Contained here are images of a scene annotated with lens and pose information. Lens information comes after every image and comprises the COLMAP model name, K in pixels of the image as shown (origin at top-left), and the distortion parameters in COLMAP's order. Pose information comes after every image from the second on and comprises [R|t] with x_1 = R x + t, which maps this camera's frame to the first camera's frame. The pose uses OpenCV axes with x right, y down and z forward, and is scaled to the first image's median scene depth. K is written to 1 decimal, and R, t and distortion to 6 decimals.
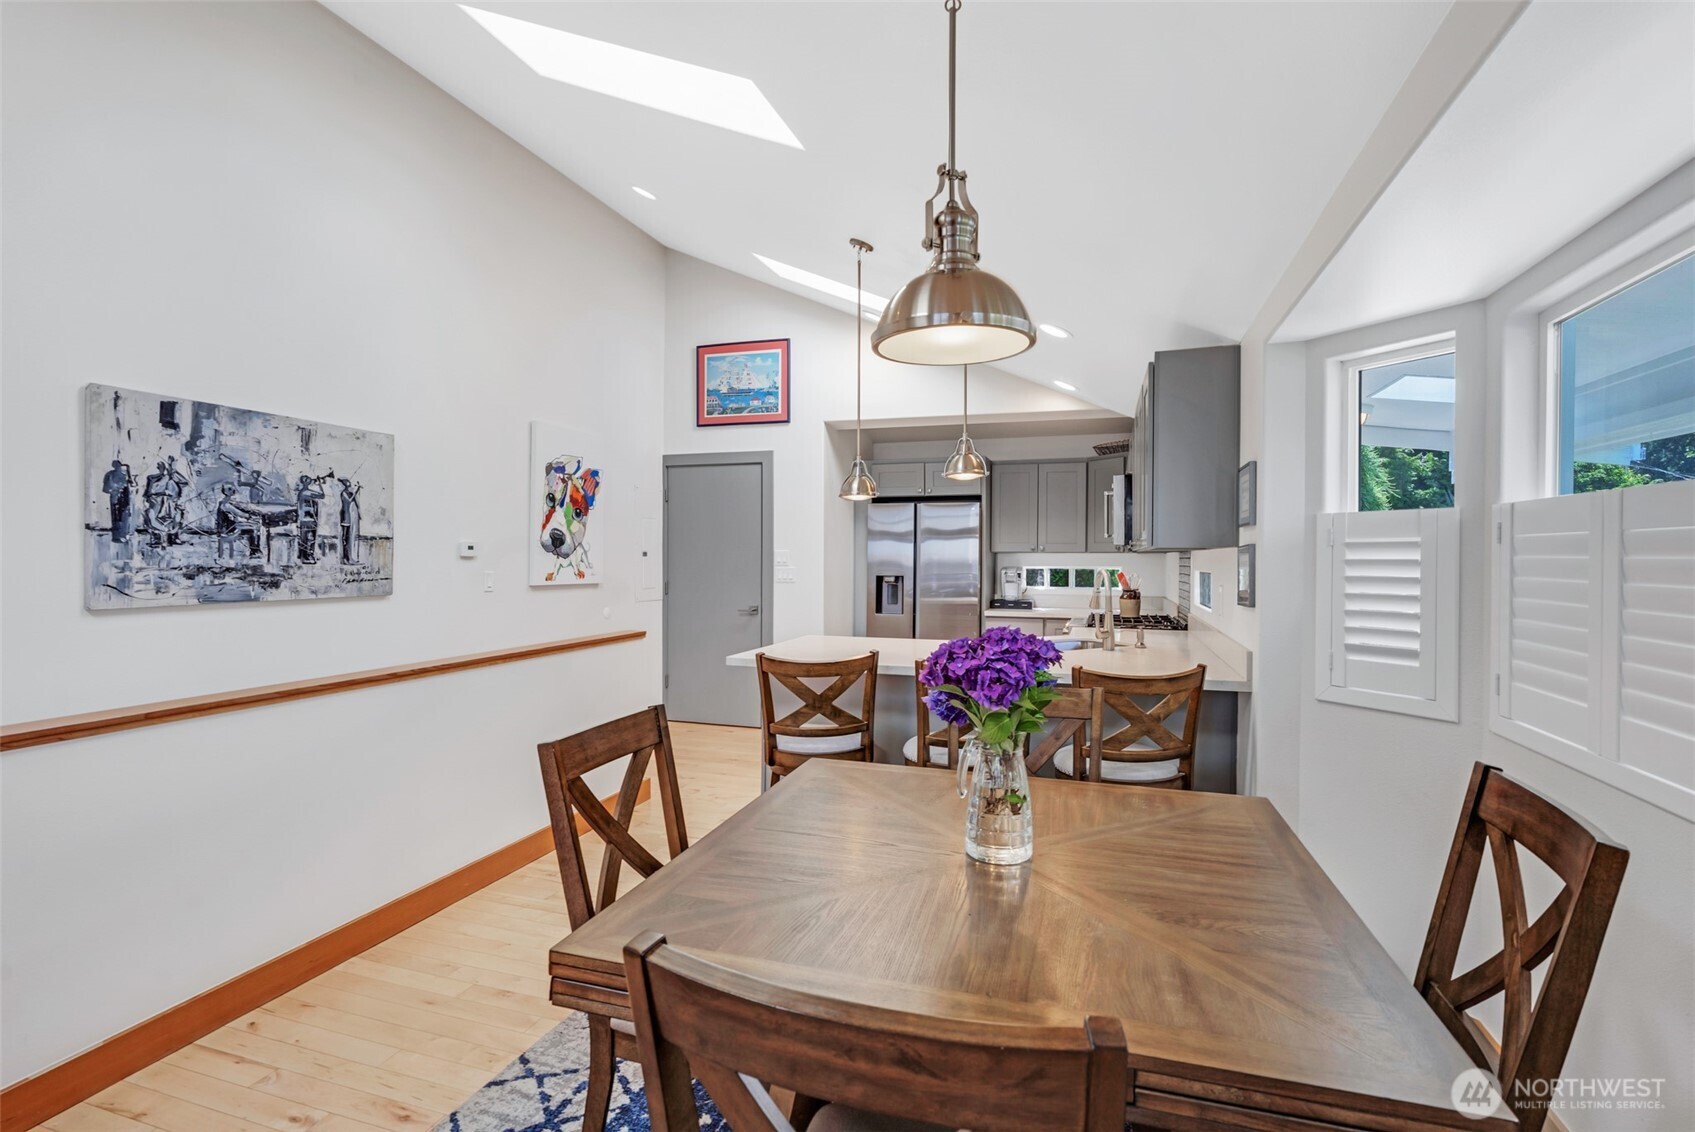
lens RADIAL K [[792.3, 0, 843.8], [0, 792.3, 558.4], [0, 0, 1]] dist [-0.007936, 0.003597]
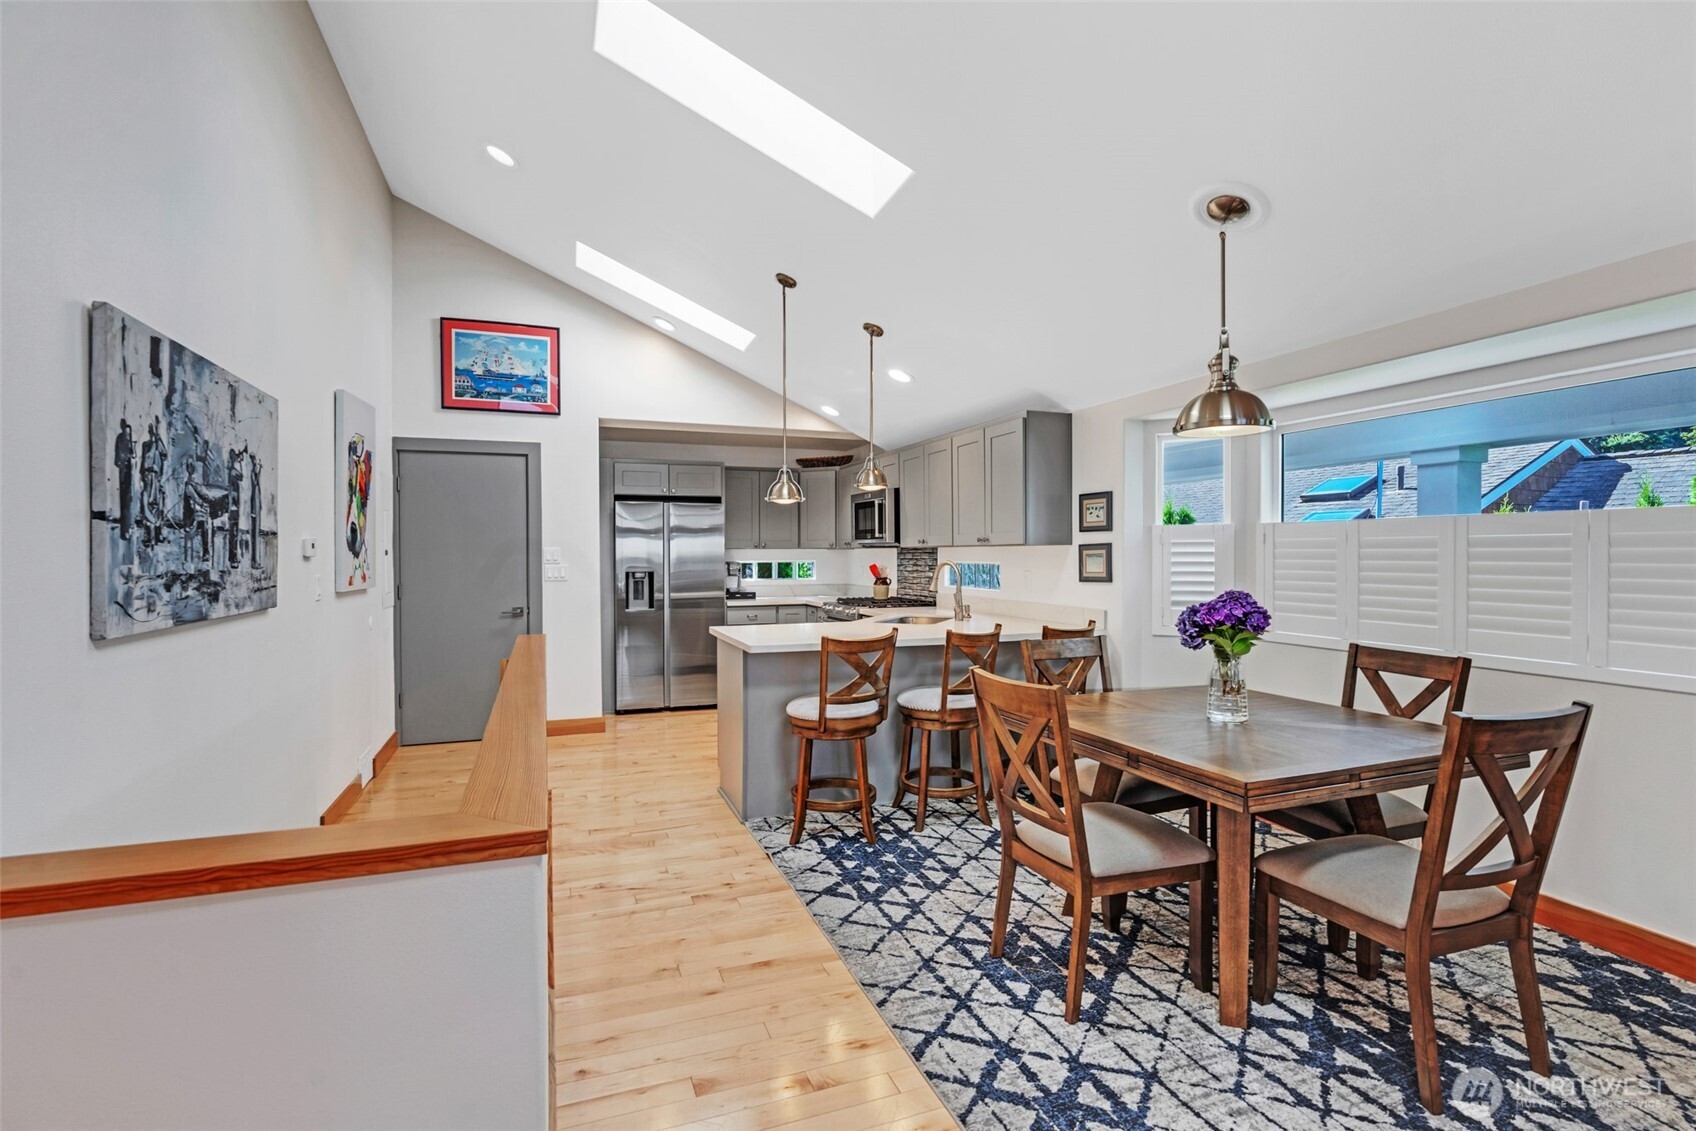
lens RADIAL K [[792.8, 0, 820.8], [0, 792.8, 557.6], [0, 0, 1]] dist [-0.007936, 0.003597]
pose [[0.789658, -0.010958, 0.613449, -0.411734], [0.008485, 0.999940, 0.006939, -0.001877], [-0.613488, -0.000274, 0.789704, 0.042682]]
